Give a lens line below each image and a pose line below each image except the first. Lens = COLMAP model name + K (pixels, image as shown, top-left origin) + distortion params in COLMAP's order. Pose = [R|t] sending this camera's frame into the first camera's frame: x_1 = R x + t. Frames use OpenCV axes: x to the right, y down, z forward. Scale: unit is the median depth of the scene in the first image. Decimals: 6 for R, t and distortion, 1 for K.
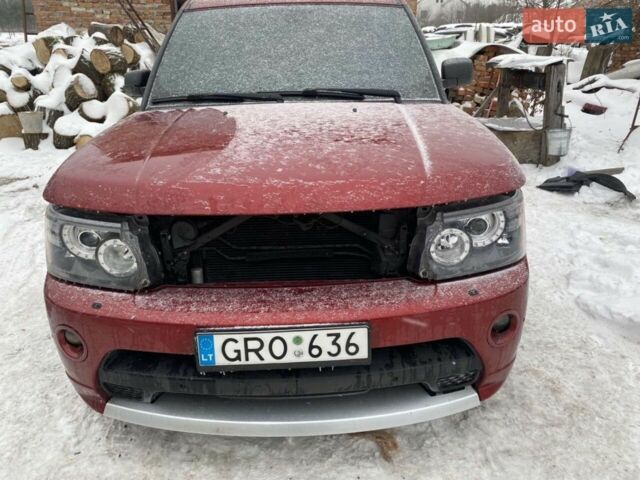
lens RADIAL K [[469.1, 0, 320.0], [0, 469.1, 240.0], [0, 0, 1]] dist [0.008623, -0.005786]
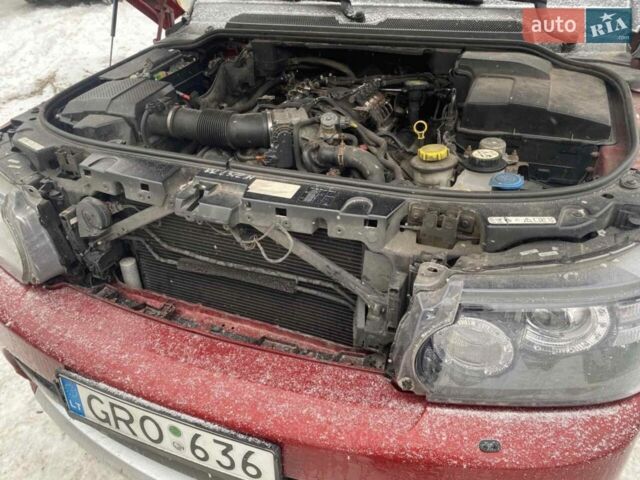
lens RADIAL K [[487.2, 0, 320.0], [0, 487.2, 240.0], [0, 0, 1]] dist [0.003154, -0.005903]
pose [[0.920966, 0.212933, -0.326313, 0.280418], [-0.135454, 0.960199, 0.244274, -0.215069], [0.365340, -0.180768, 0.913154, 0.477576]]
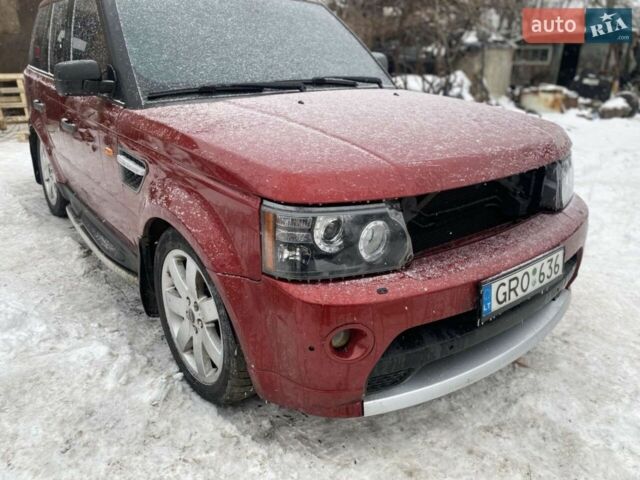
lens RADIAL K [[487.2, 0, 320.0], [0, 487.2, 240.0], [0, 0, 1]] dist [0.003154, -0.005903]
pose [[0.815379, -0.193896, 0.545492, -1.094541], [0.206461, 0.977681, 0.038908, -0.025881], [-0.540861, 0.080898, 0.837212, 0.231506]]
